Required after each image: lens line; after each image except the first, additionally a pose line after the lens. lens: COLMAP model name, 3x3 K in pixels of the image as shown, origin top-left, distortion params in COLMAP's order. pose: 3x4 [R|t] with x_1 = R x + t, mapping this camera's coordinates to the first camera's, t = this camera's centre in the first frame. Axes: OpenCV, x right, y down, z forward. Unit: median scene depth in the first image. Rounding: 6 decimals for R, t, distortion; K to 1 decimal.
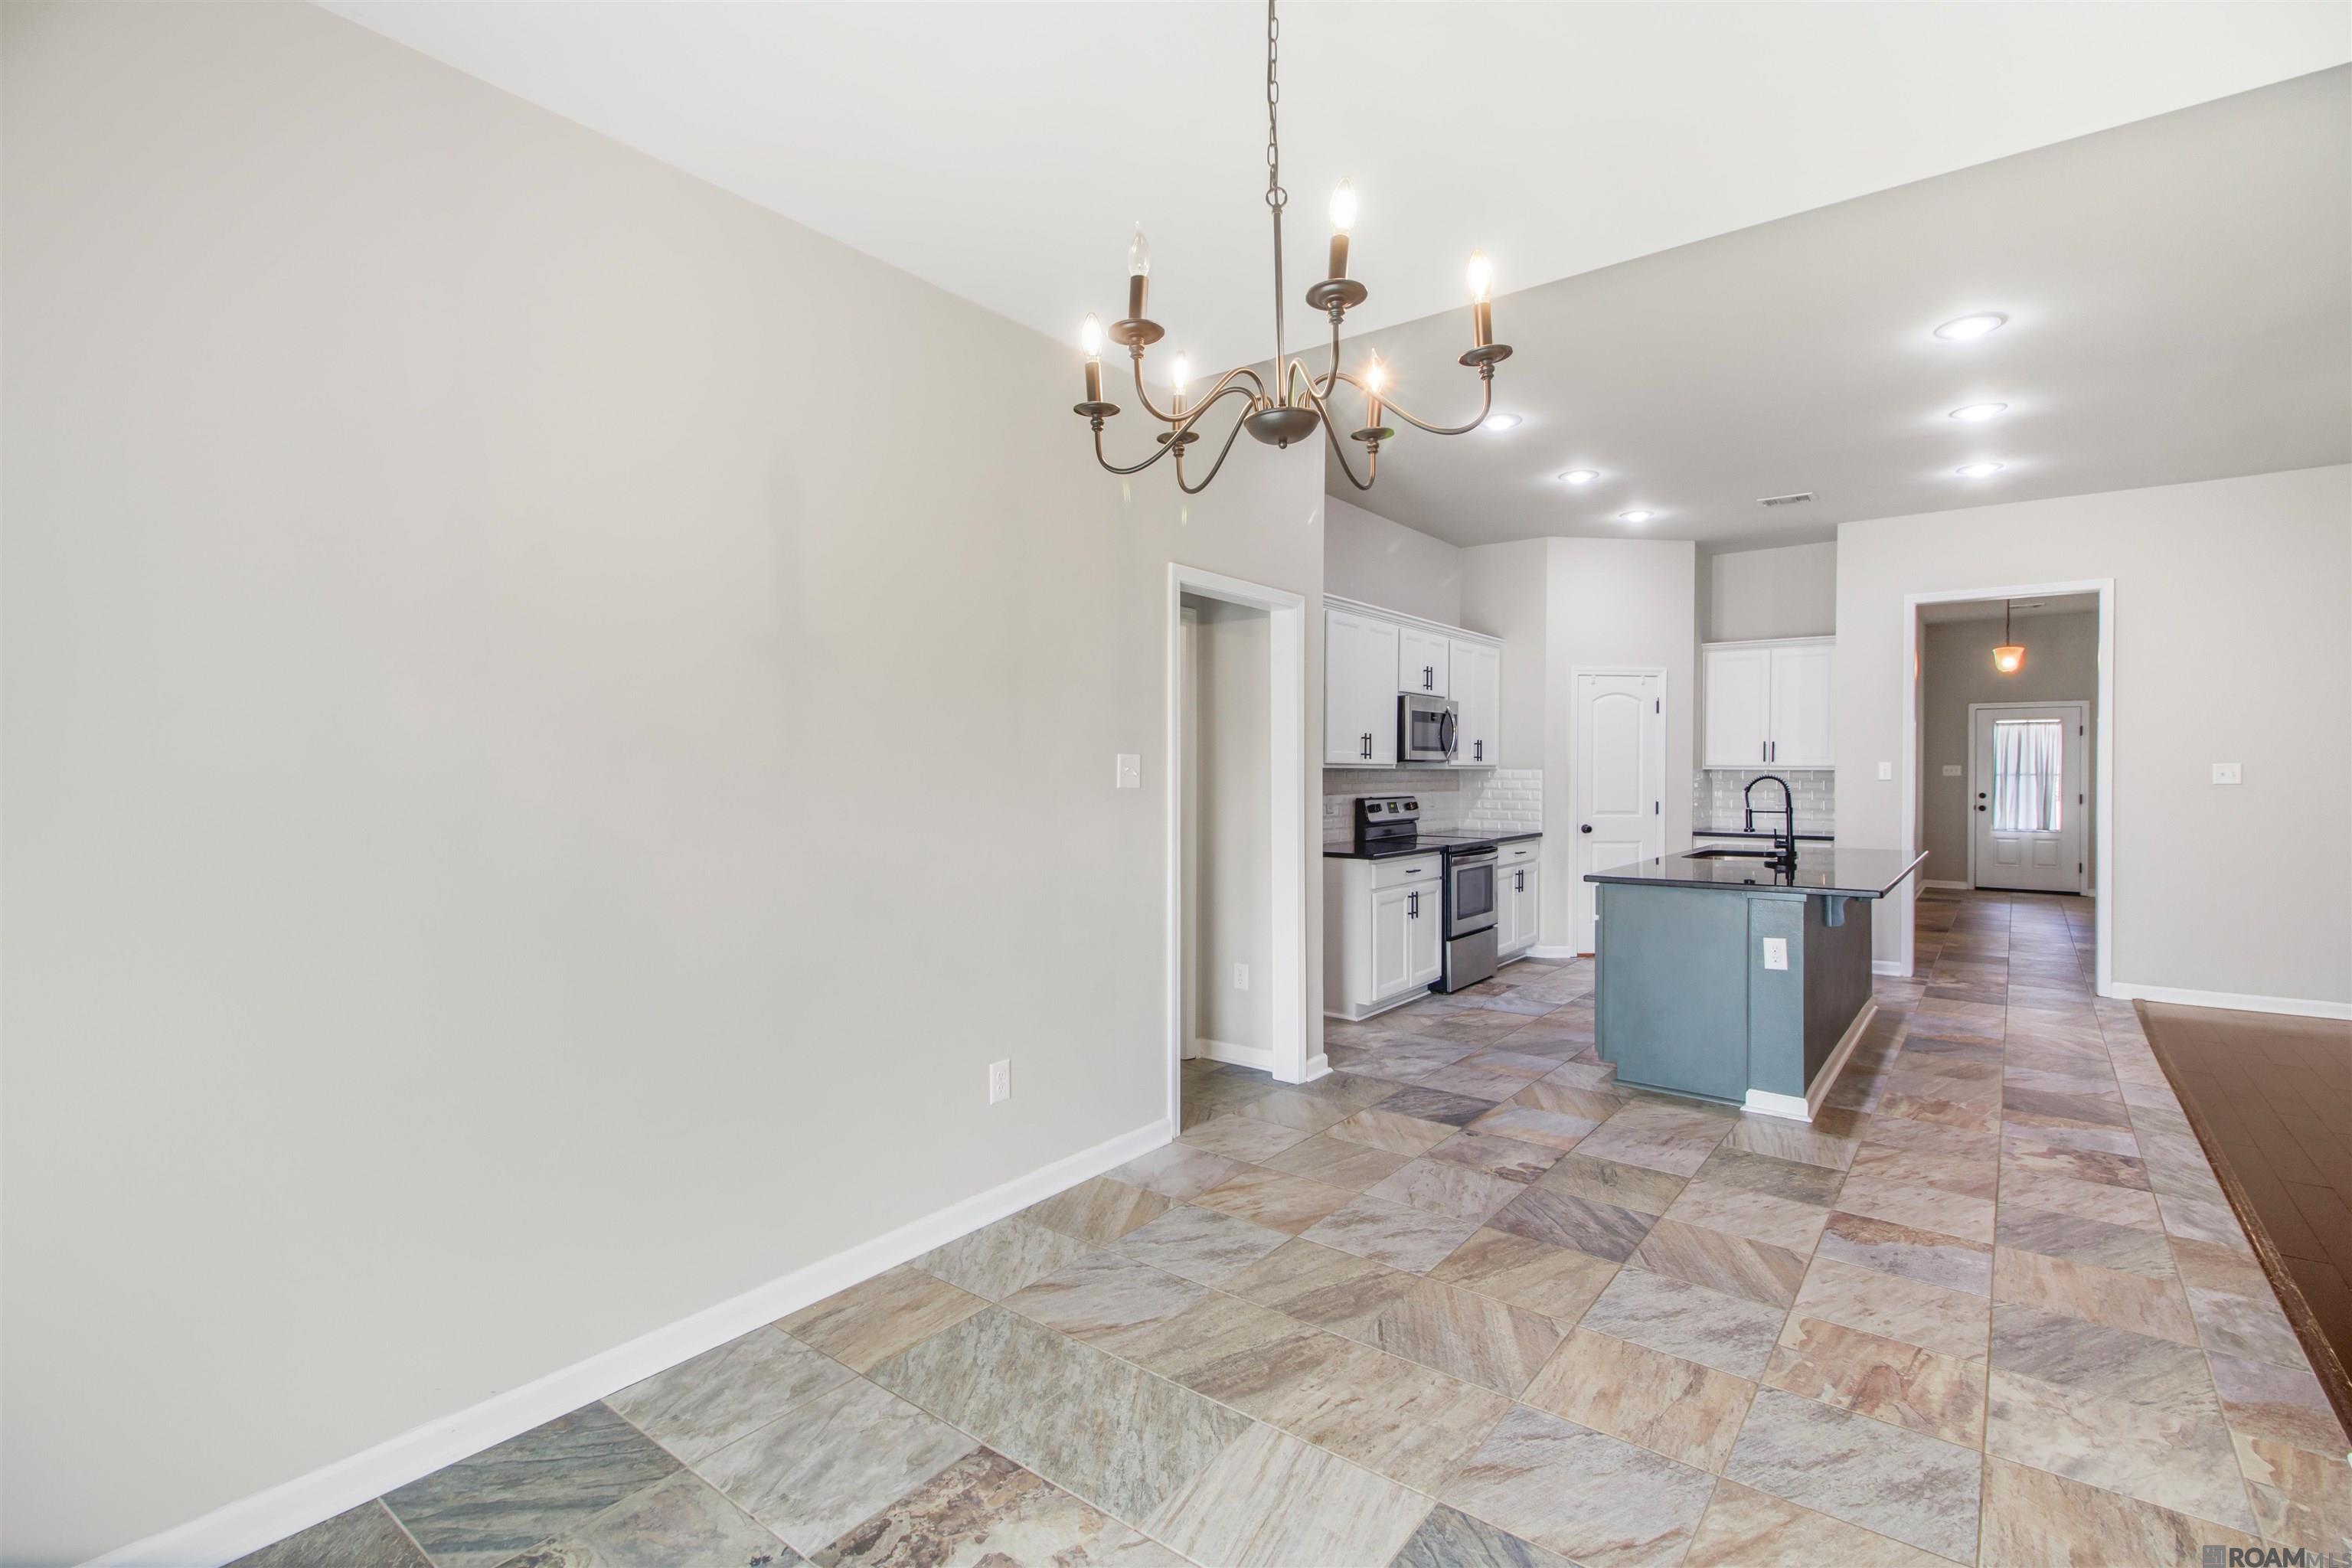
lens RADIAL K [[1093.6, 0, 1126.3], [0, 1093.6, 783.8], [0, 0, 1]] dist [0.006075, -0.001690]
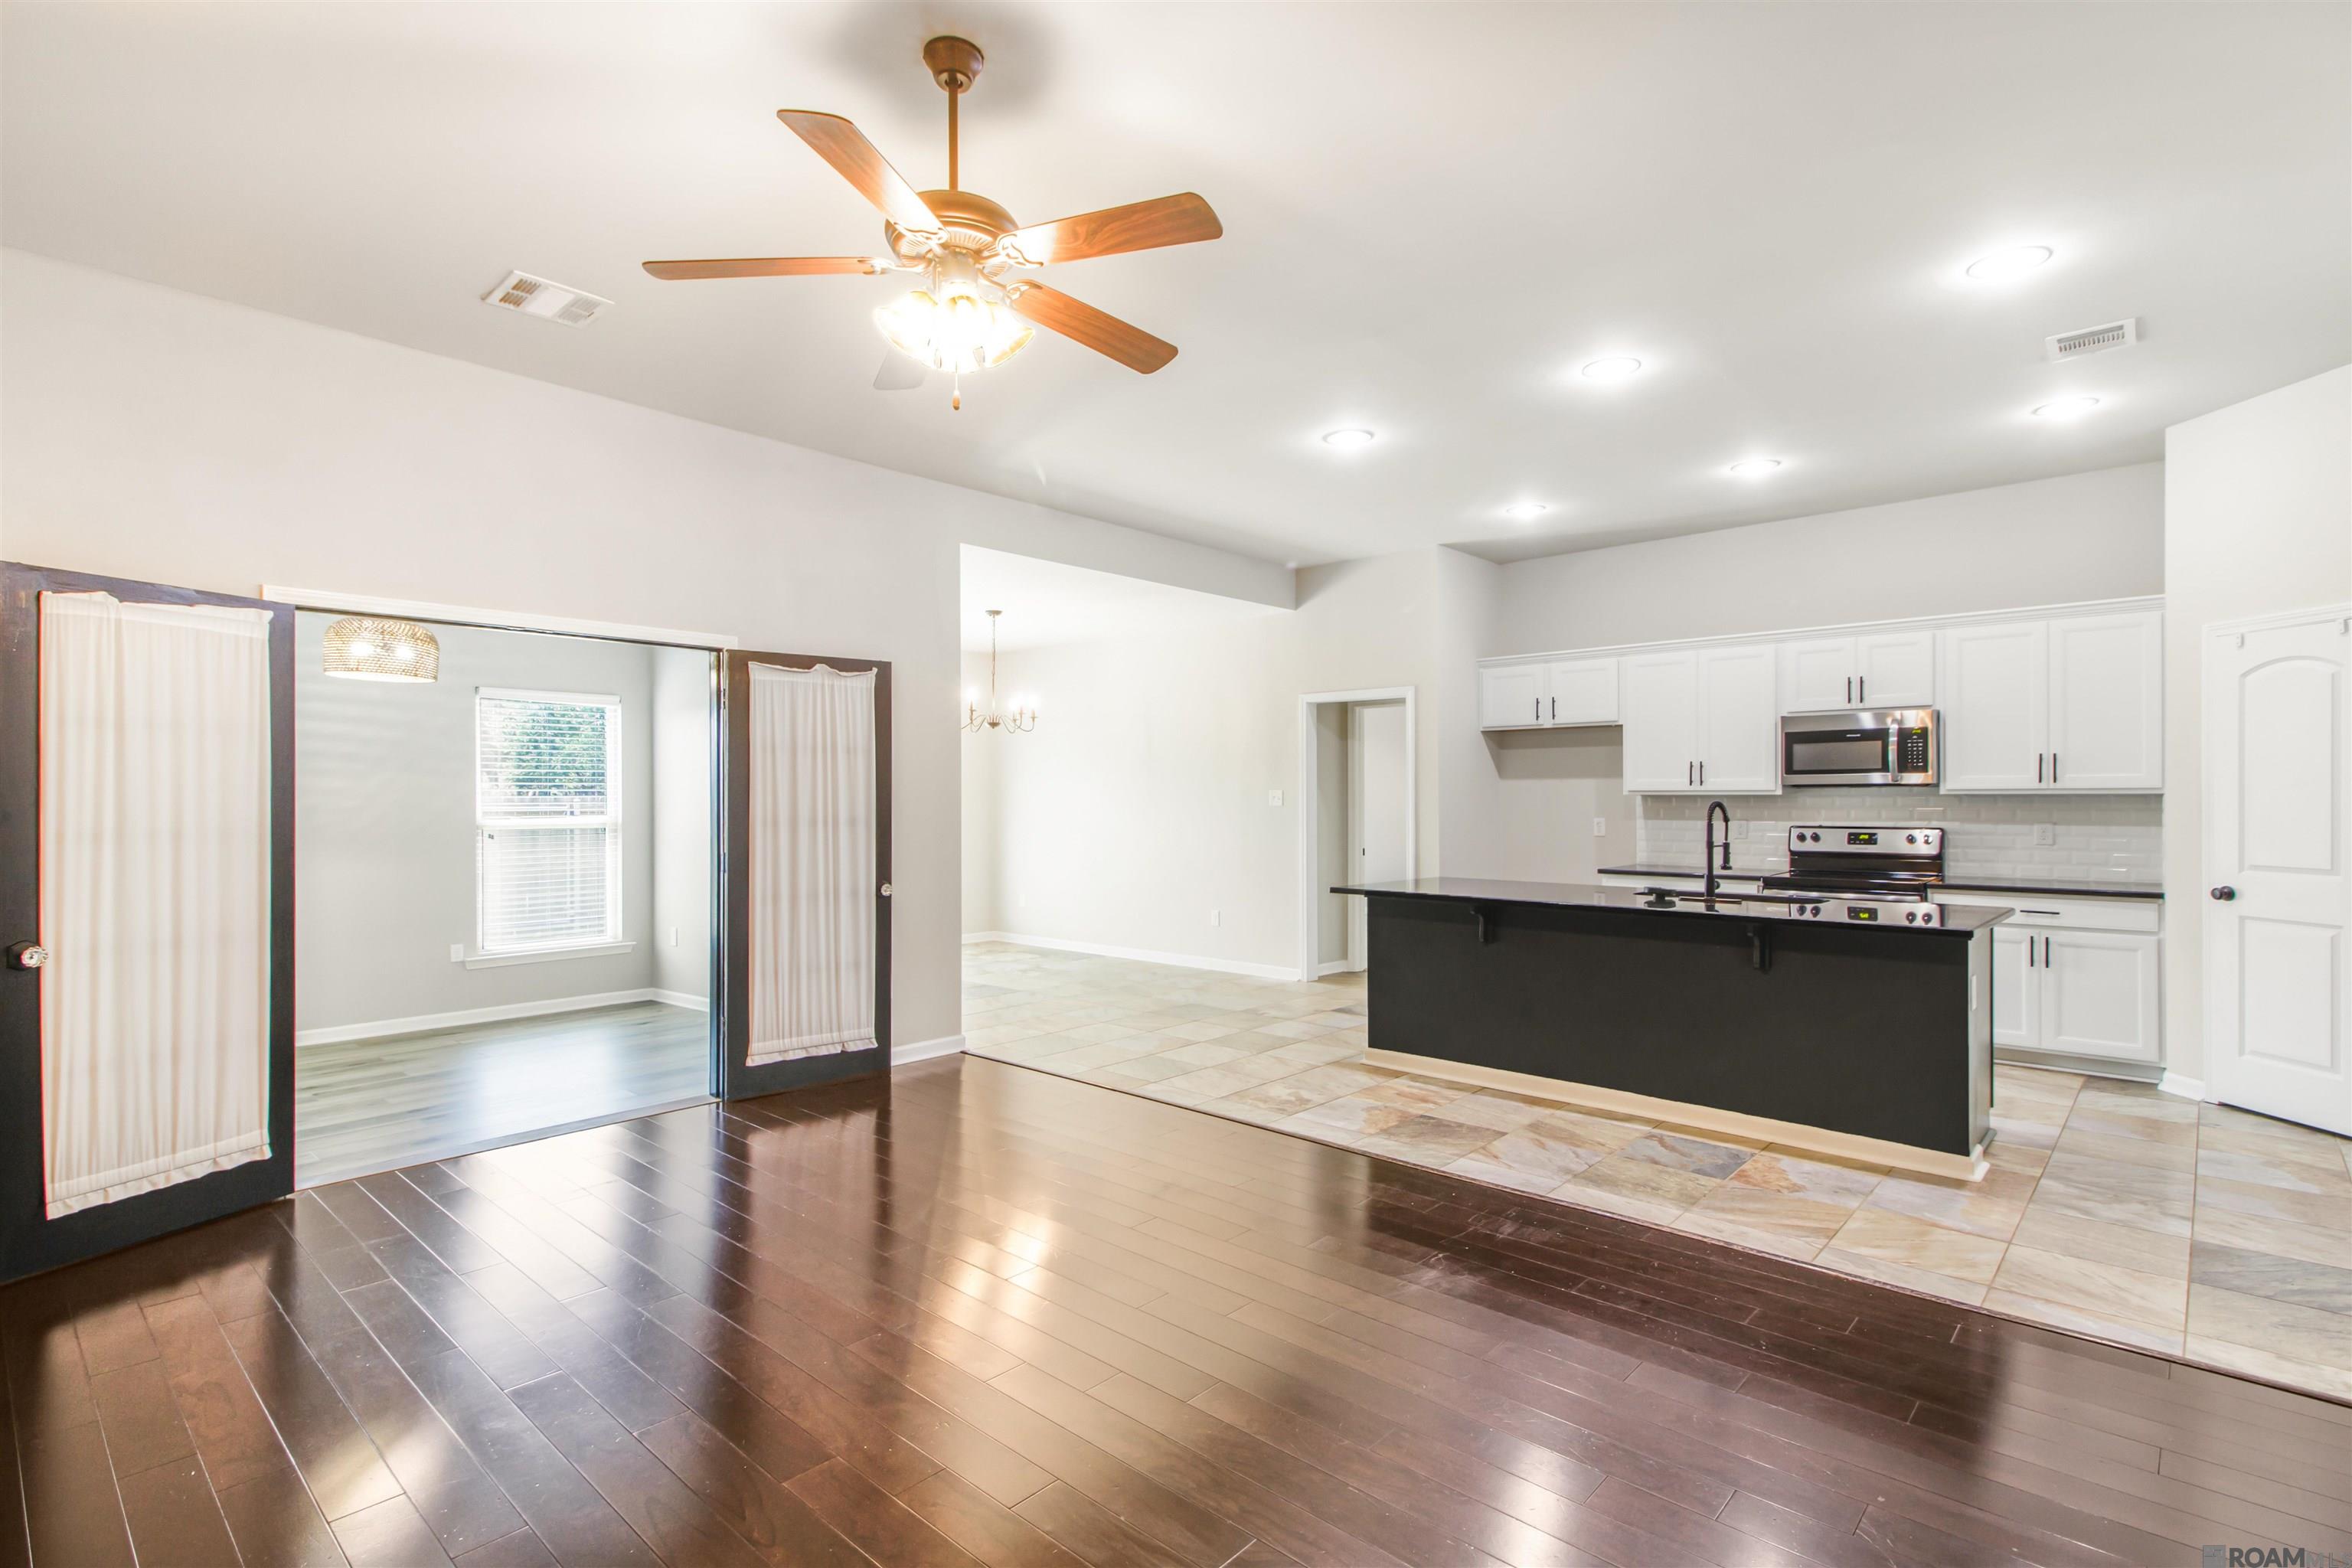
lens RADIAL K [[1093.6, 0, 1178.1], [0, 1093.6, 794.4], [0, 0, 1]] dist [0.006075, -0.001690]
pose [[-0.078149, -0.006716, -0.996919, 1.856804], [-0.013038, 0.999899, -0.005715, -0.002813], [0.996856, 0.012551, -0.078229, 0.840228]]
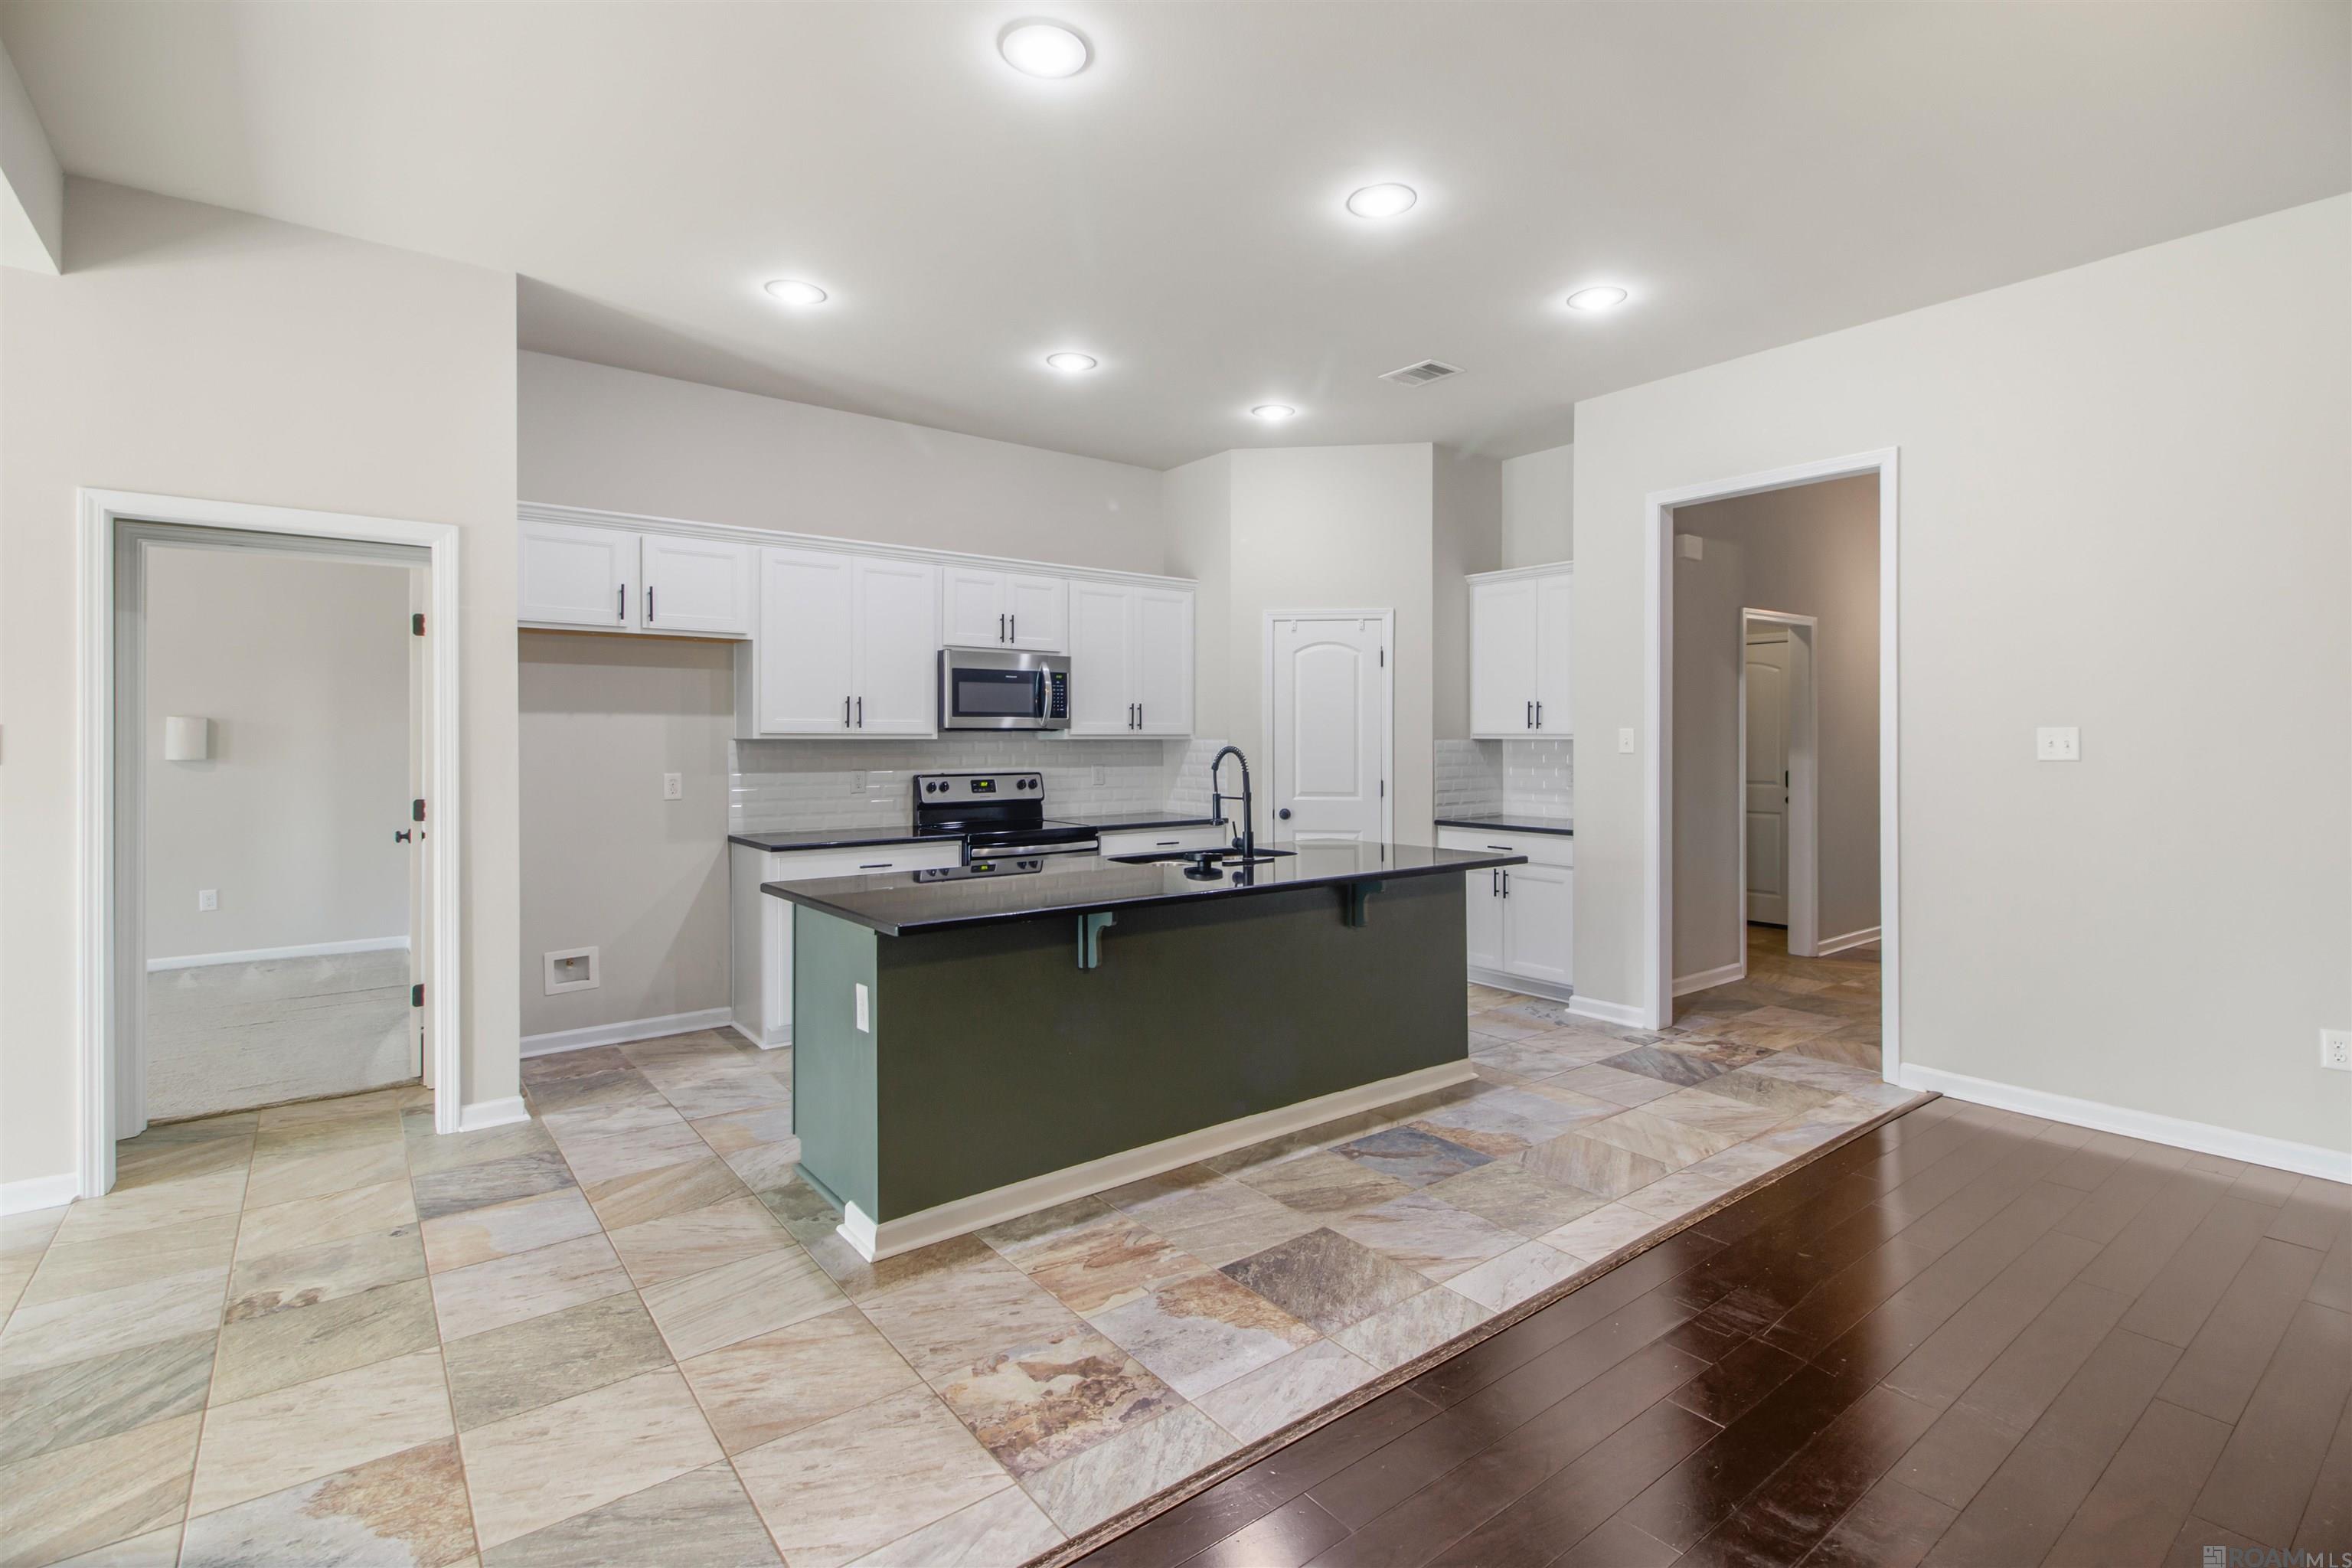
lens RADIAL K [[1093.6, 0, 1148.9], [0, 1093.6, 751.5], [0, 0, 1]] dist [0.006075, -0.001690]
pose [[0.968850, -0.000452, -0.247647, 0.912827], [-0.000162, 0.999997, -0.002456, -0.004285], [0.247647, 0.002419, 0.968847, 0.370407]]
